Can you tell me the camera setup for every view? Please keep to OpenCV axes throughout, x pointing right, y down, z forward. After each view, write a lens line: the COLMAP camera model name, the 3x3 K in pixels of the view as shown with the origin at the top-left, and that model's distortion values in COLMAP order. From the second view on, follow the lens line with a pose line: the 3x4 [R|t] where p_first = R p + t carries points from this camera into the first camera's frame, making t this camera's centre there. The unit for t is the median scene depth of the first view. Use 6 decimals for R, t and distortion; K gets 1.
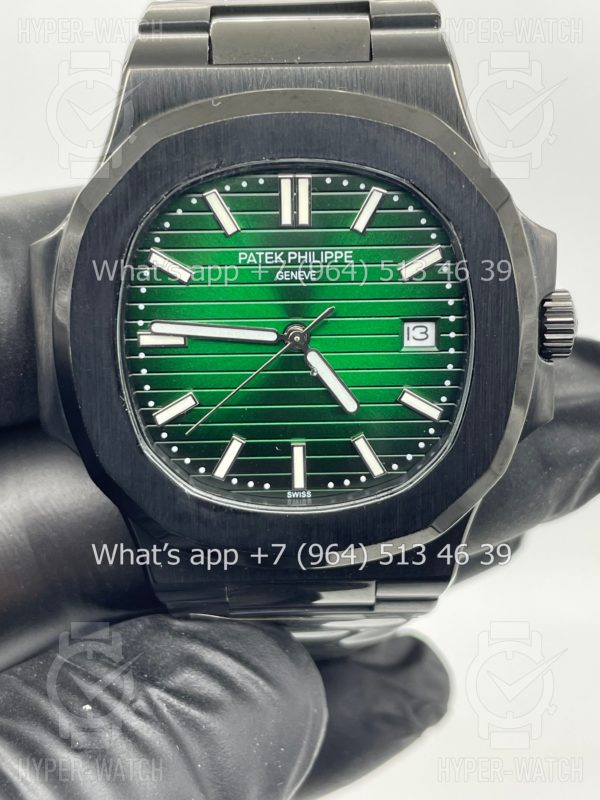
lens RADIAL K [[1155.5, 0, 300.0], [0, 1155.5, 400.0], [0, 0, 1]] dist [-0.014700, -0.078673]
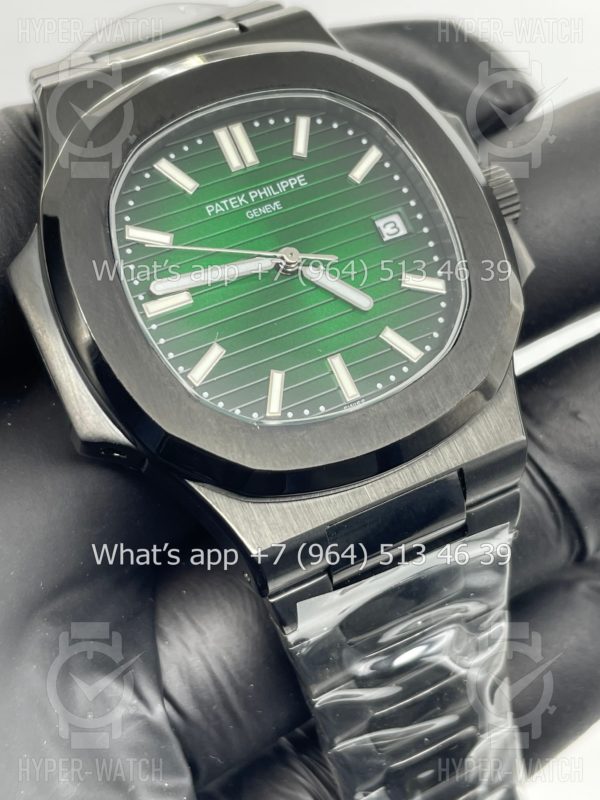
lens RADIAL K [[1155.5, 0, 300.0], [0, 1155.5, 400.0], [0, 0, 1]] dist [-0.014700, -0.078673]
pose [[0.894346, -0.341761, 0.288694, -0.331607], [0.424412, 0.852233, -0.305897, 0.367246], [-0.141491, 0.396103, 0.907239, 0.126190]]
